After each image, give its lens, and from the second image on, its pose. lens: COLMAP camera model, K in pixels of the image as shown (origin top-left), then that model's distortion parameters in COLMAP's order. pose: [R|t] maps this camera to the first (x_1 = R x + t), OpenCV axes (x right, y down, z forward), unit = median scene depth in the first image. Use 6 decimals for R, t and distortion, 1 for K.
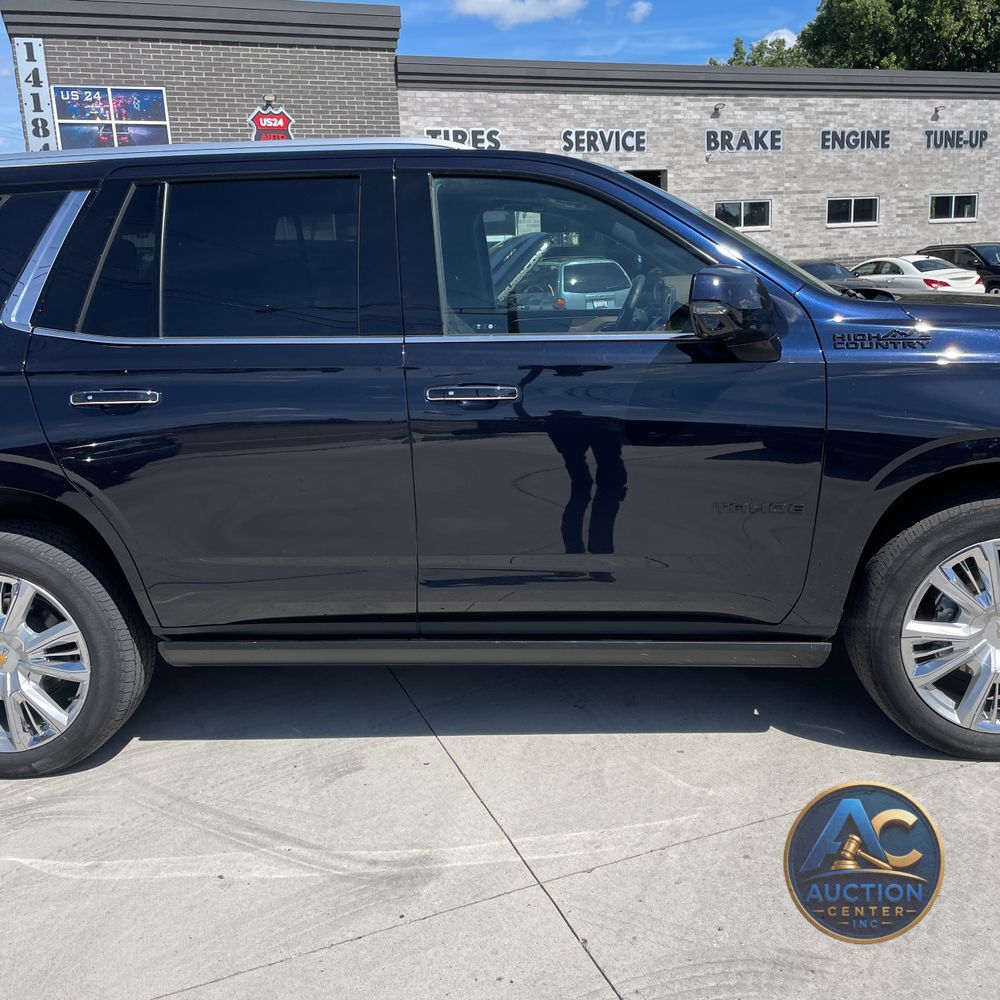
lens RADIAL K [[1015.5, 0, 520.3], [0, 1015.5, 494.8], [0, 0, 1]] dist [0.078960, -0.099164]
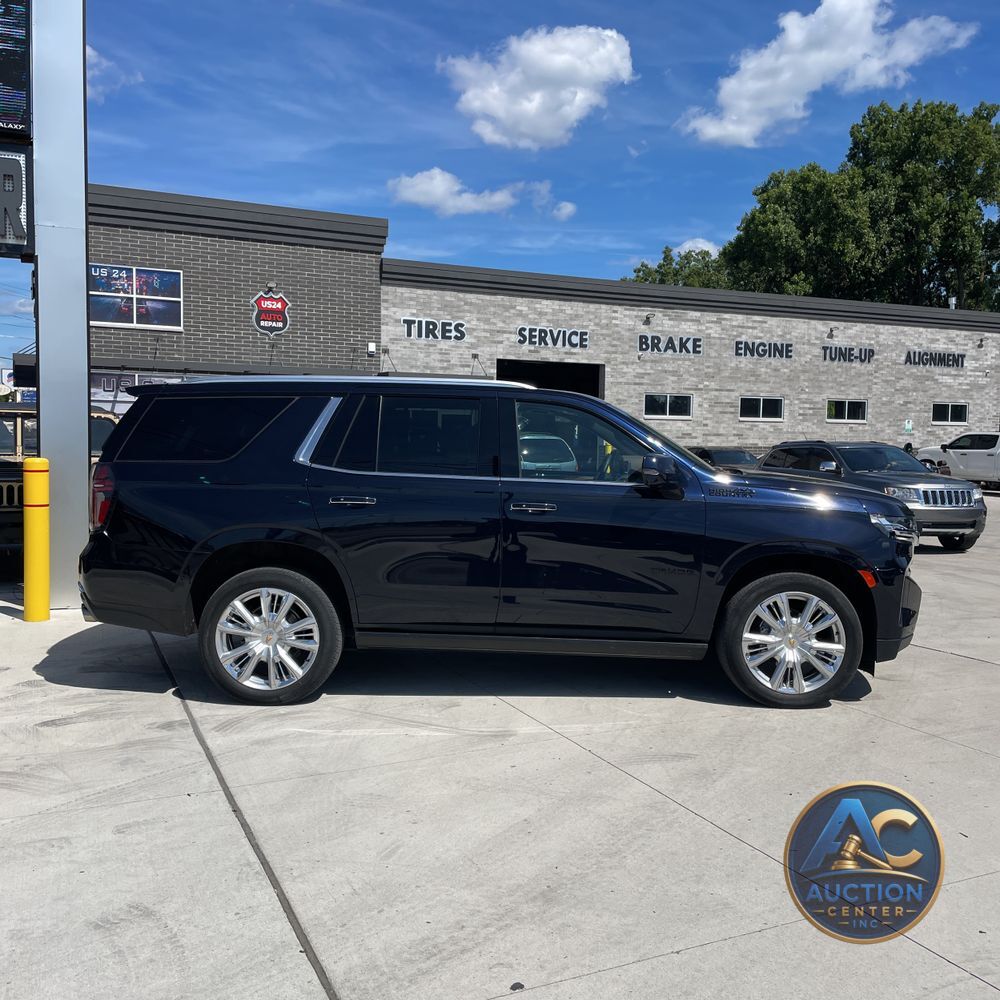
lens RADIAL K [[1013.5, 0, 524.6], [0, 1013.5, 500.2], [0, 0, 1]] dist [0.133916, -0.237230]
pose [[0.995844, 0.054820, 0.072729, -0.025299], [-0.042718, 0.986418, -0.158606, 0.024658], [-0.080435, 0.154840, 0.984660, -0.116956]]
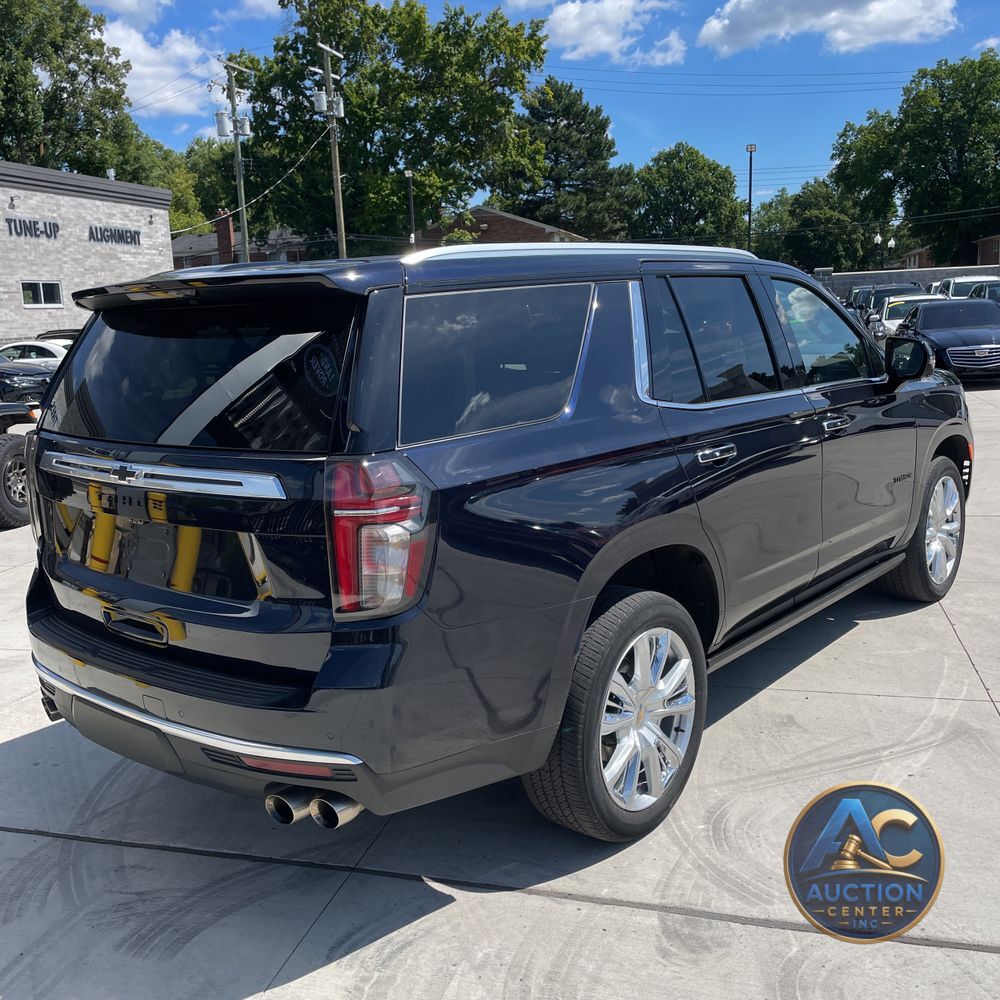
lens RADIAL K [[1012.5, 0, 504.0], [0, 1012.5, 496.5], [0, 0, 1]] dist [0.080367, -0.094916]
pose [[0.590974, -0.132169, 0.795790, -0.178329], [0.193657, 0.980883, 0.019095, -0.013158], [-0.783101, 0.142825, 0.605272, 0.057018]]
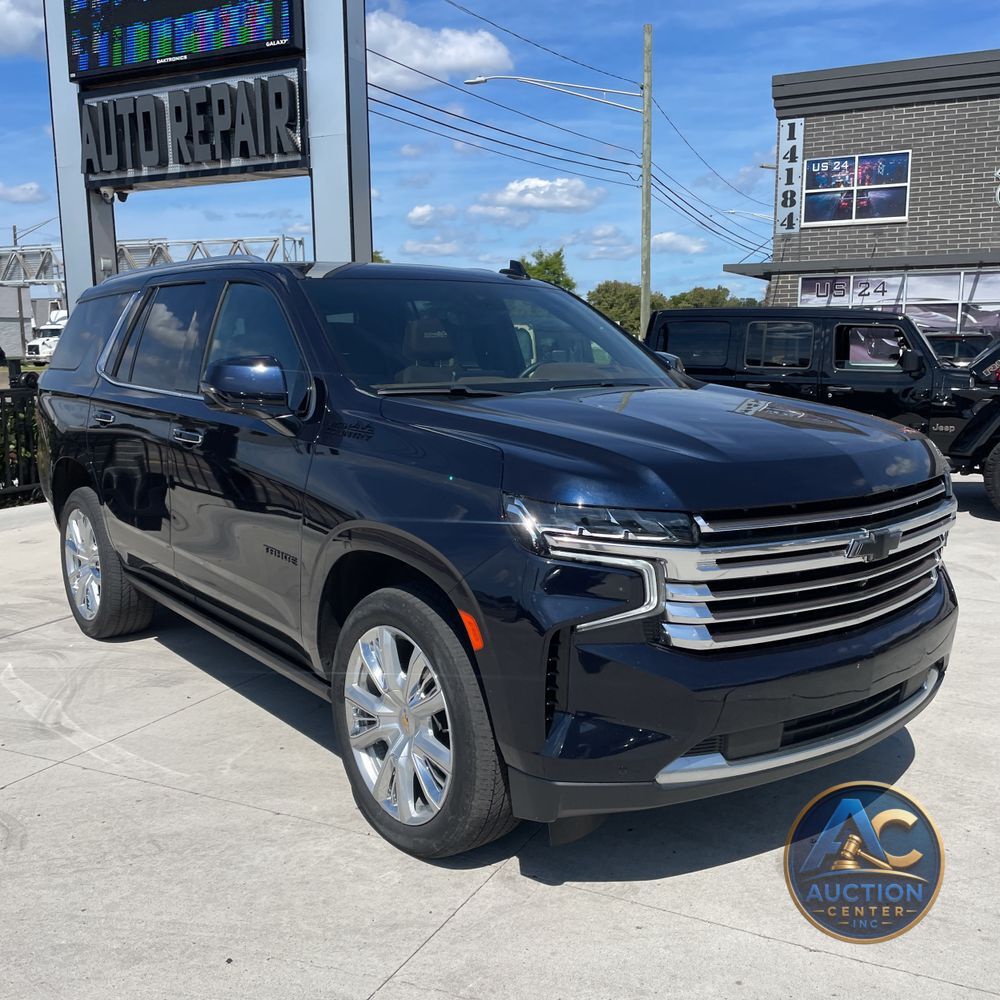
lens RADIAL K [[1024.7, 0, 500.0], [0, 1024.7, 500.0], [0, 0, 1]] dist [0.083527, -0.095069]
pose [[0.666446, 0.153388, -0.729604, 0.155243], [-0.185301, 0.981978, 0.037186, -0.017531], [0.722159, 0.110414, 0.682858, 0.040606]]
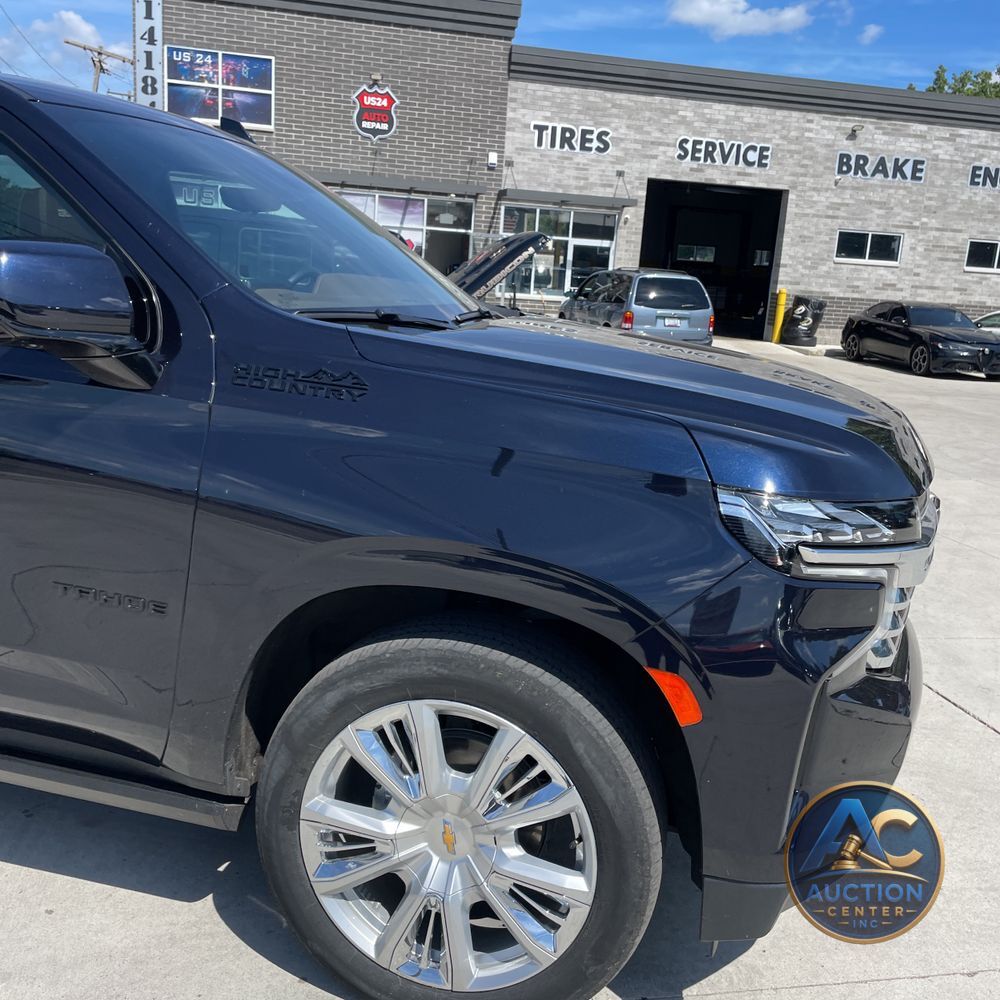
lens RADIAL K [[1012.5, 0, 504.0], [0, 1012.5, 496.5], [0, 0, 1]] dist [0.080367, -0.094916]
pose [[0.978385, 0.145386, -0.147059, 0.069736], [-0.145601, 0.989299, 0.009363, -0.011902], [0.146847, 0.012252, 0.989083, 0.042271]]
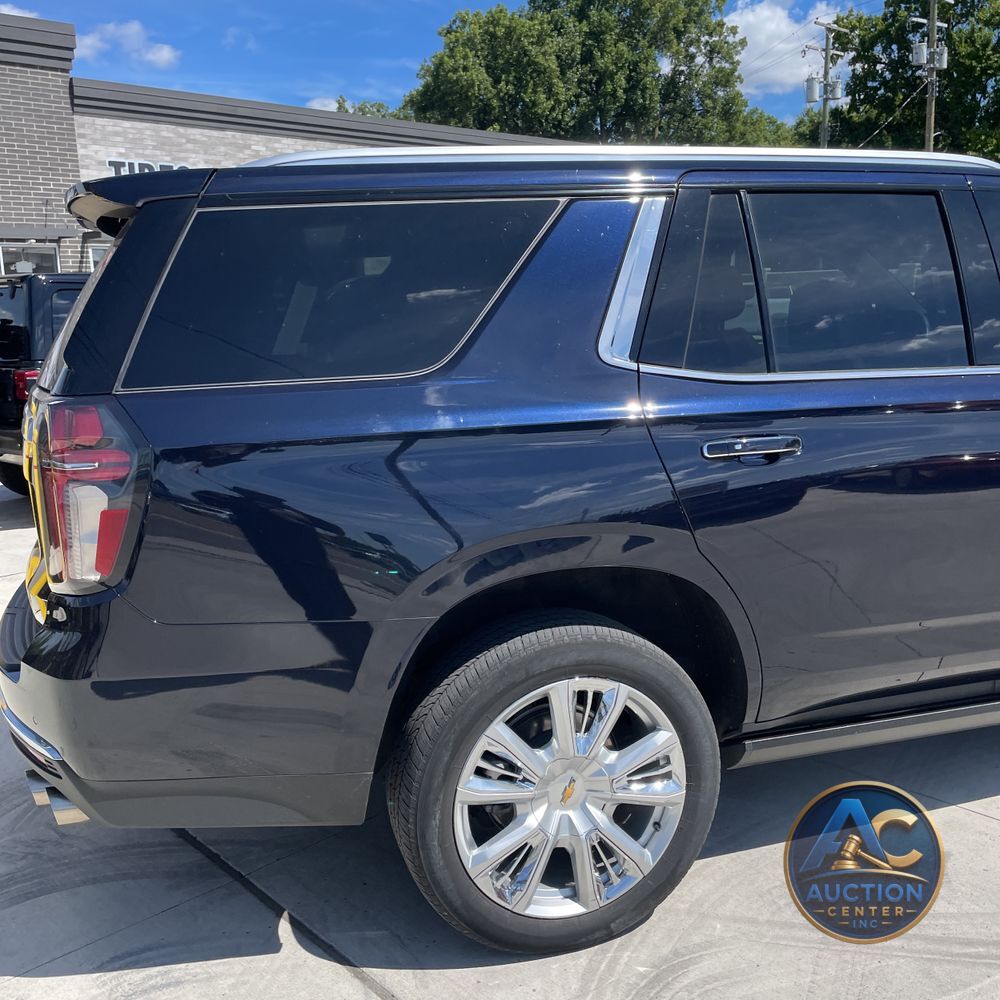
lens RADIAL K [[1015.5, 0, 520.3], [0, 1015.5, 494.8], [0, 0, 1]] dist [0.078960, -0.099164]
pose [[0.925667, -0.055872, 0.374192, -0.105136], [0.073661, 0.996724, -0.033395, -0.004548], [-0.371100, 0.058476, 0.926750, 0.037076]]
